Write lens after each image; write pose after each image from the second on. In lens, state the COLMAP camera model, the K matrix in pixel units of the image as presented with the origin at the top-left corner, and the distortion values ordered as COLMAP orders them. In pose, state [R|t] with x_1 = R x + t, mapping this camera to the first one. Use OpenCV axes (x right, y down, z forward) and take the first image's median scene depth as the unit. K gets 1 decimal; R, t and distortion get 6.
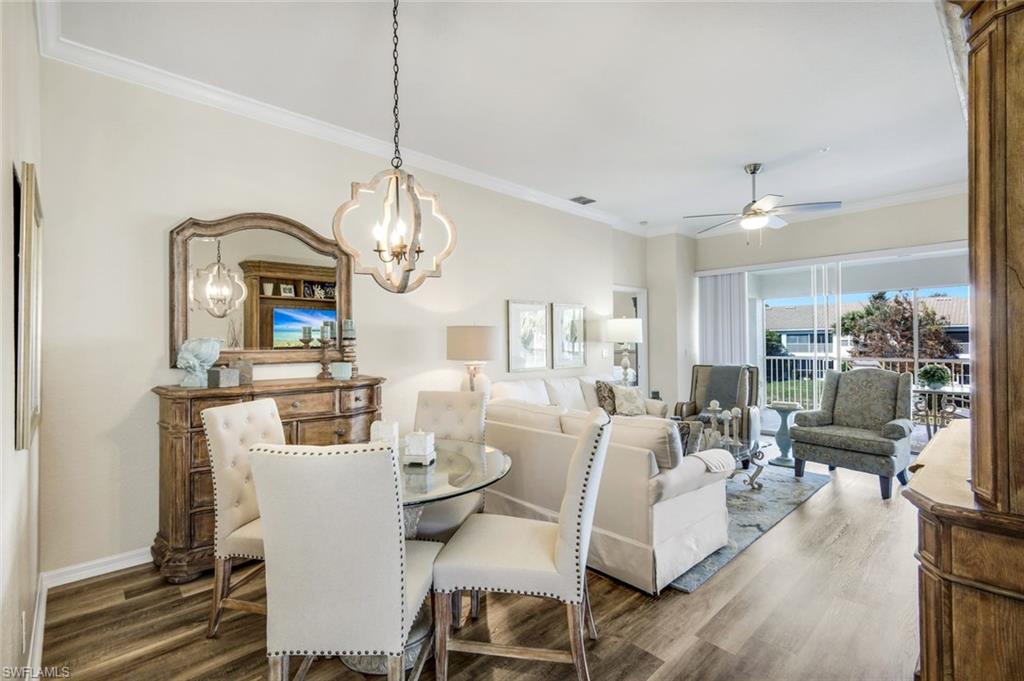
lens RADIAL K [[448.1, 0, 512.6], [0, 448.1, 337.5], [0, 0, 1]] dist [0.001726, 0.000107]
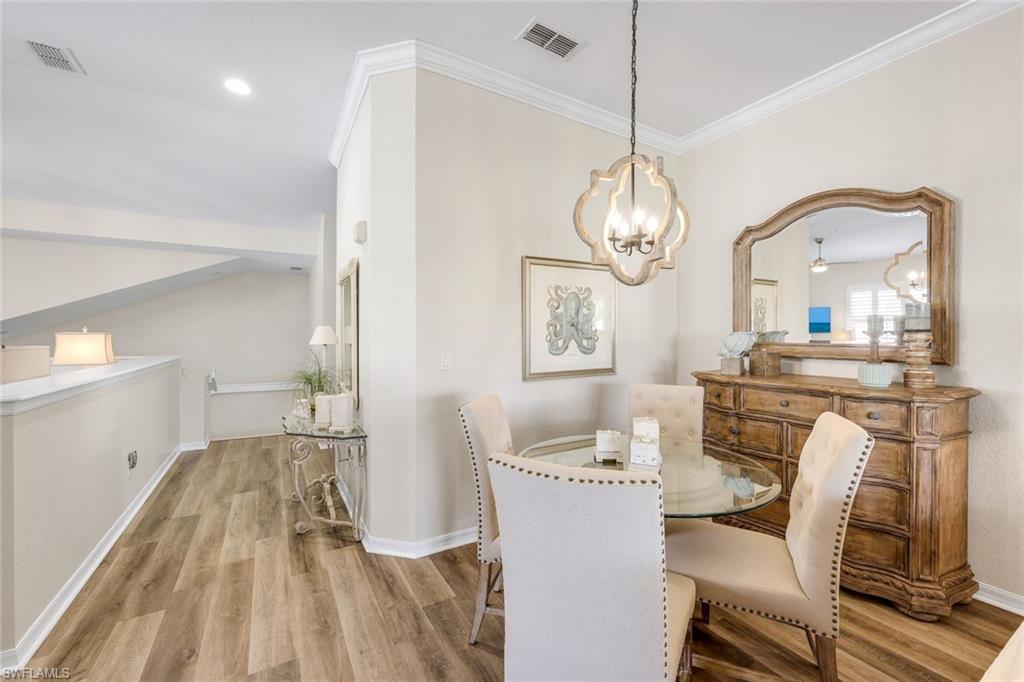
lens RADIAL K [[422.5, 0, 516.1], [0, 422.5, 339.1], [0, 0, 1]] dist [0.000947, 0.000001]
pose [[-0.244192, 0.009858, -0.969677, 0.465789], [0.000483, 0.999949, 0.010044, 0.009610], [0.969727, 0.001985, -0.244184, 0.660639]]
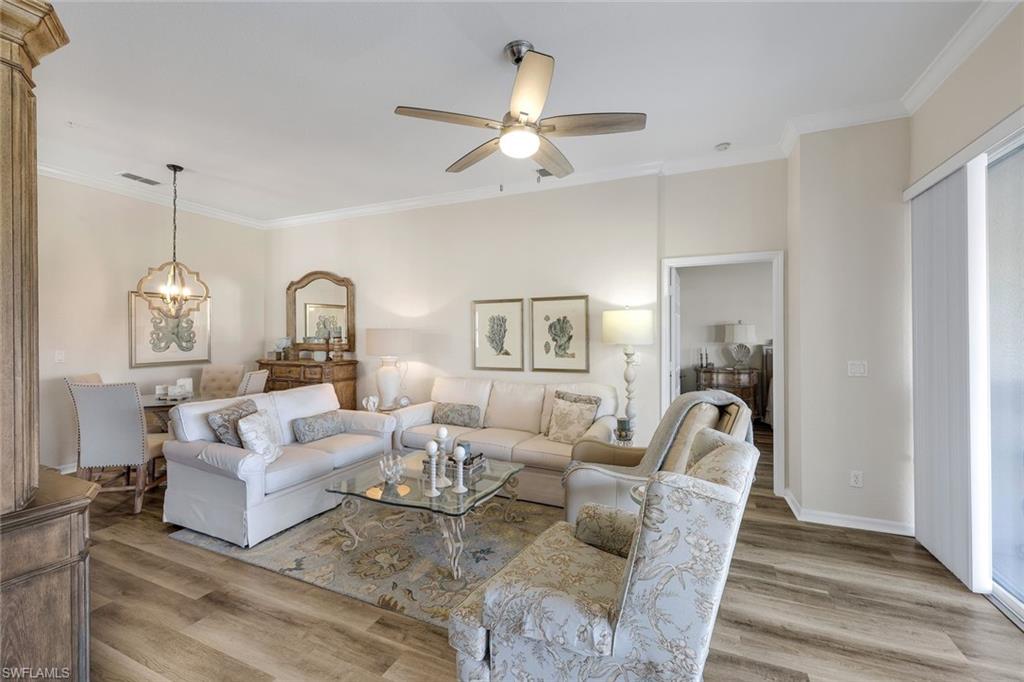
lens RADIAL K [[422.5, 0, 512.1], [0, 422.5, 339.6], [0, 0, 1]] dist [0.000947, 0.000001]
pose [[0.375105, 0.010465, -0.926923, 1.505419], [0.000033, 0.999936, 0.011303, -0.008825], [0.926982, -0.004270, 0.375081, 1.167221]]
